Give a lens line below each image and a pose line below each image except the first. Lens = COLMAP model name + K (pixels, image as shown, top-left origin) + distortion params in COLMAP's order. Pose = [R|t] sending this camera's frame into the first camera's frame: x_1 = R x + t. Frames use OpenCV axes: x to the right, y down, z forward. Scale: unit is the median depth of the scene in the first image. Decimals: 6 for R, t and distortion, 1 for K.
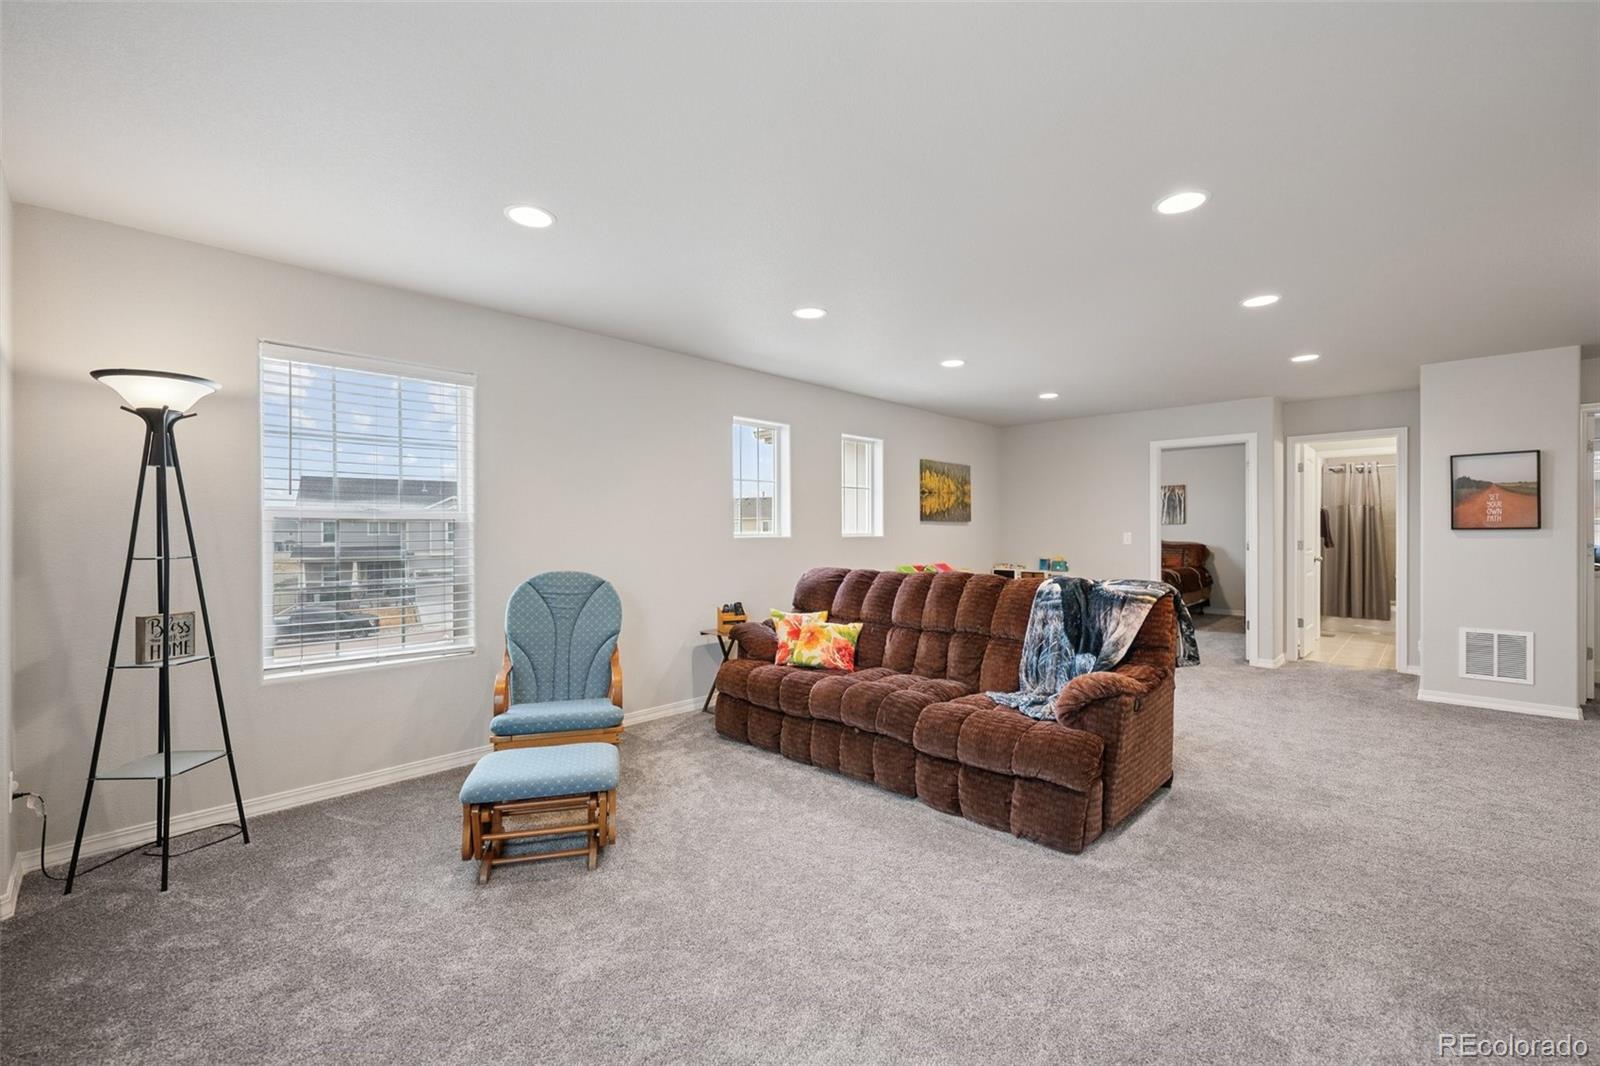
lens RADIAL K [[660.1, 0, 798.6], [0, 660.1, 533.7], [0, 0, 1]] dist [-0.001934, -0.000191]
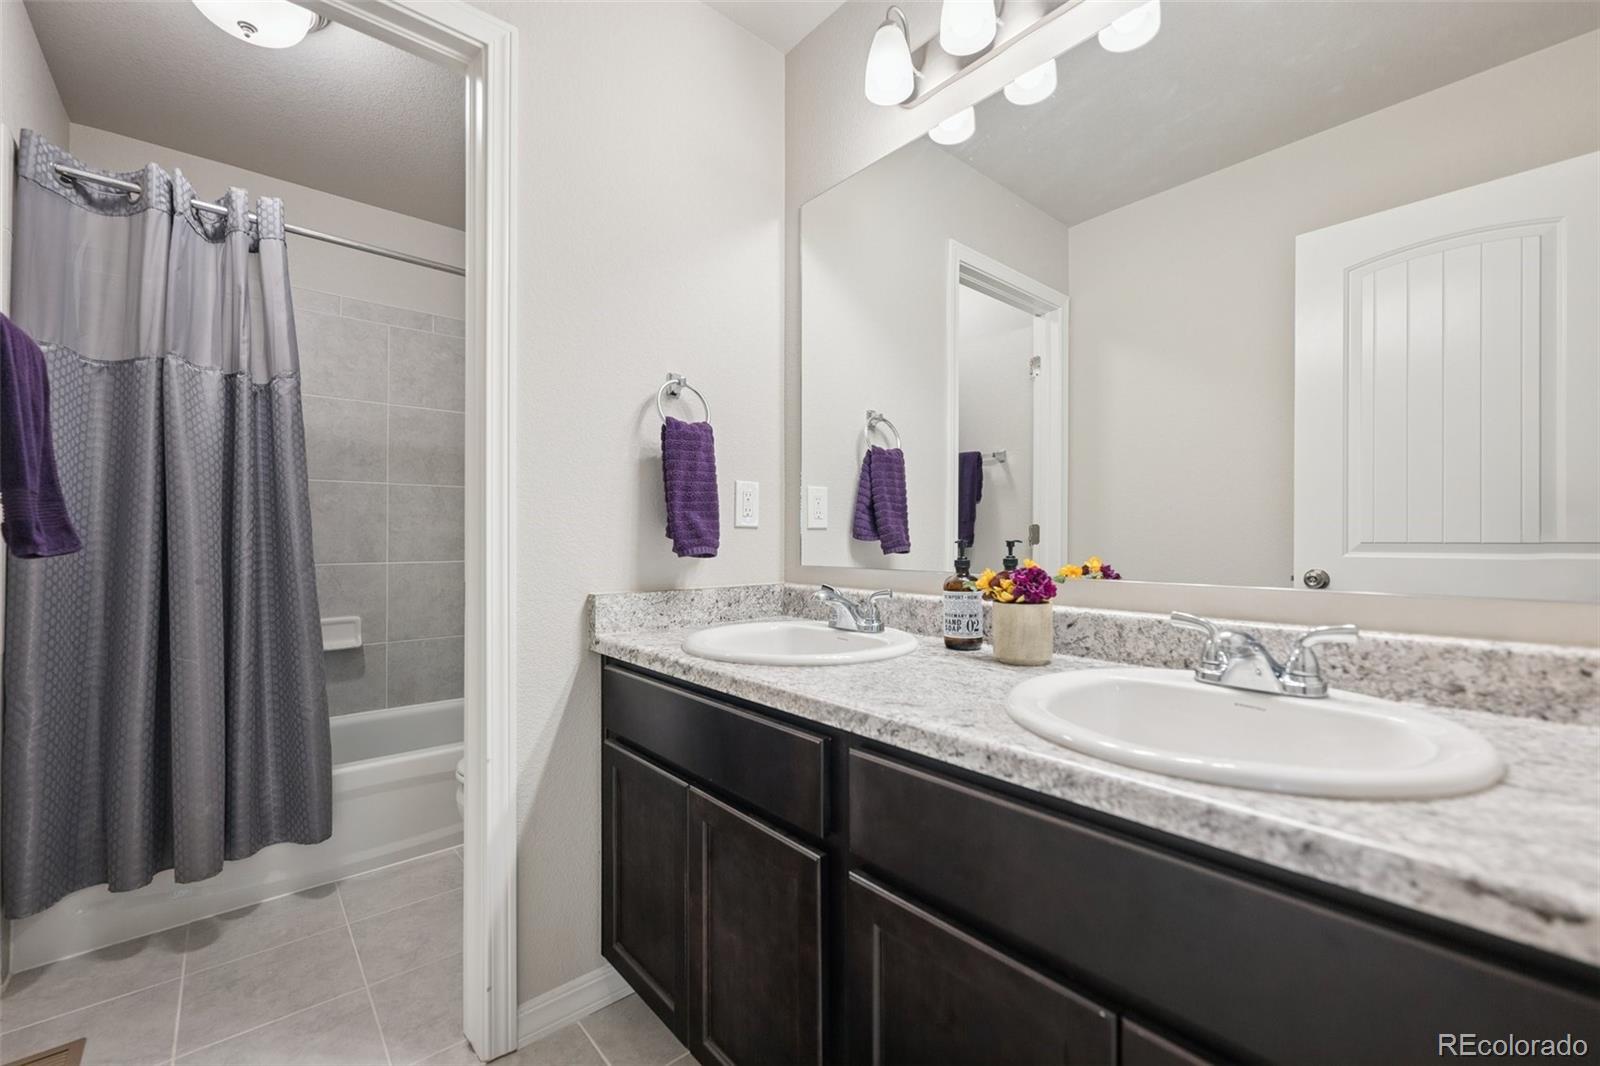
lens RADIAL K [[660.1, 0, 798.5], [0, 660.1, 546.0], [0, 0, 1]] dist [-0.001934, -0.000191]
pose [[0.101951, 0.003360, 0.994784, 0.640599], [0.000510, 0.999994, -0.003430, 0.018978], [-0.994789, 0.000857, 0.101949, 0.769238]]
